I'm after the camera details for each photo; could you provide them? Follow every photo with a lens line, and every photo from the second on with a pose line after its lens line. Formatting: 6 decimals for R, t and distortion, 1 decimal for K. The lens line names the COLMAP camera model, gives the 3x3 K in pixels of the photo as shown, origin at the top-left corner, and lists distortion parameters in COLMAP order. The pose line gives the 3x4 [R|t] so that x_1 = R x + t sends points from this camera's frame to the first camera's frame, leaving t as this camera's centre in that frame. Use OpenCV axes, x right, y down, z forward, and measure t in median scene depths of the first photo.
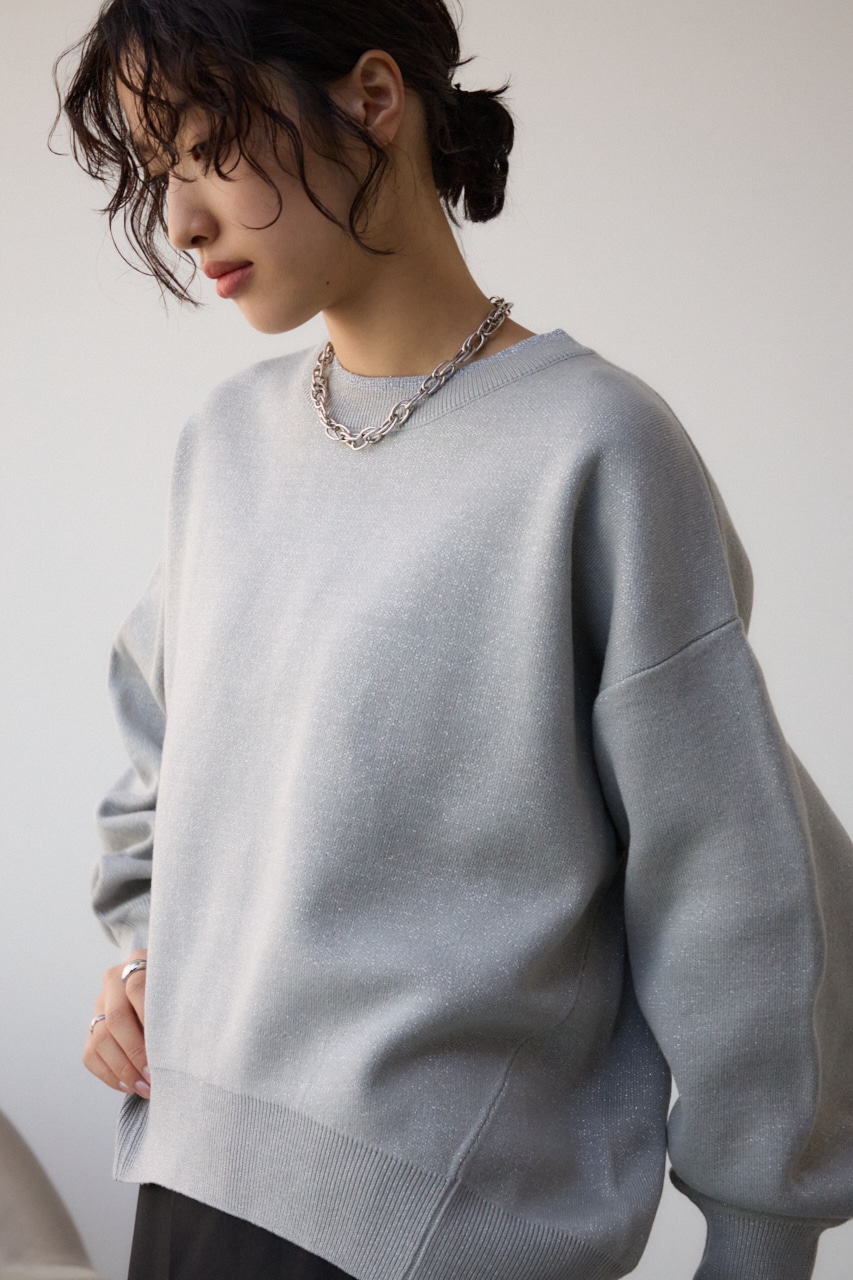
lens RADIAL K [[2437.6, 0, 426.6], [0, 2437.6, 641.1], [0, 0, 1]] dist [-0.229542, 0.000000]
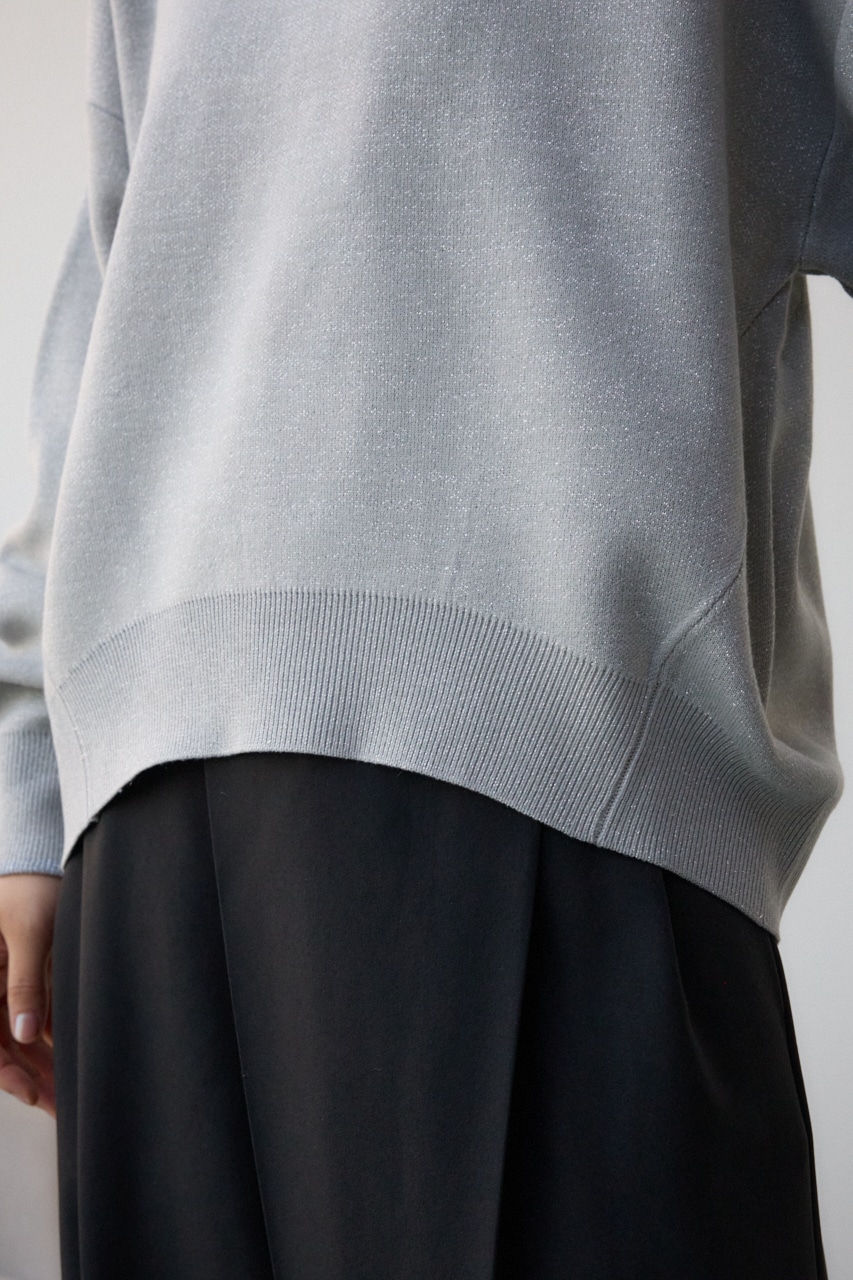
lens RADIAL K [[2437.6, 0, 421.5], [0, 2437.6, 638.8], [0, 0, 1]] dist [-0.229542, 0.000000]
pose [[0.992563, 0.016550, -0.120602, 0.026951], [0.009669, 0.976865, 0.213636, 0.042897], [0.121347, -0.213214, 0.969440, 0.249495]]
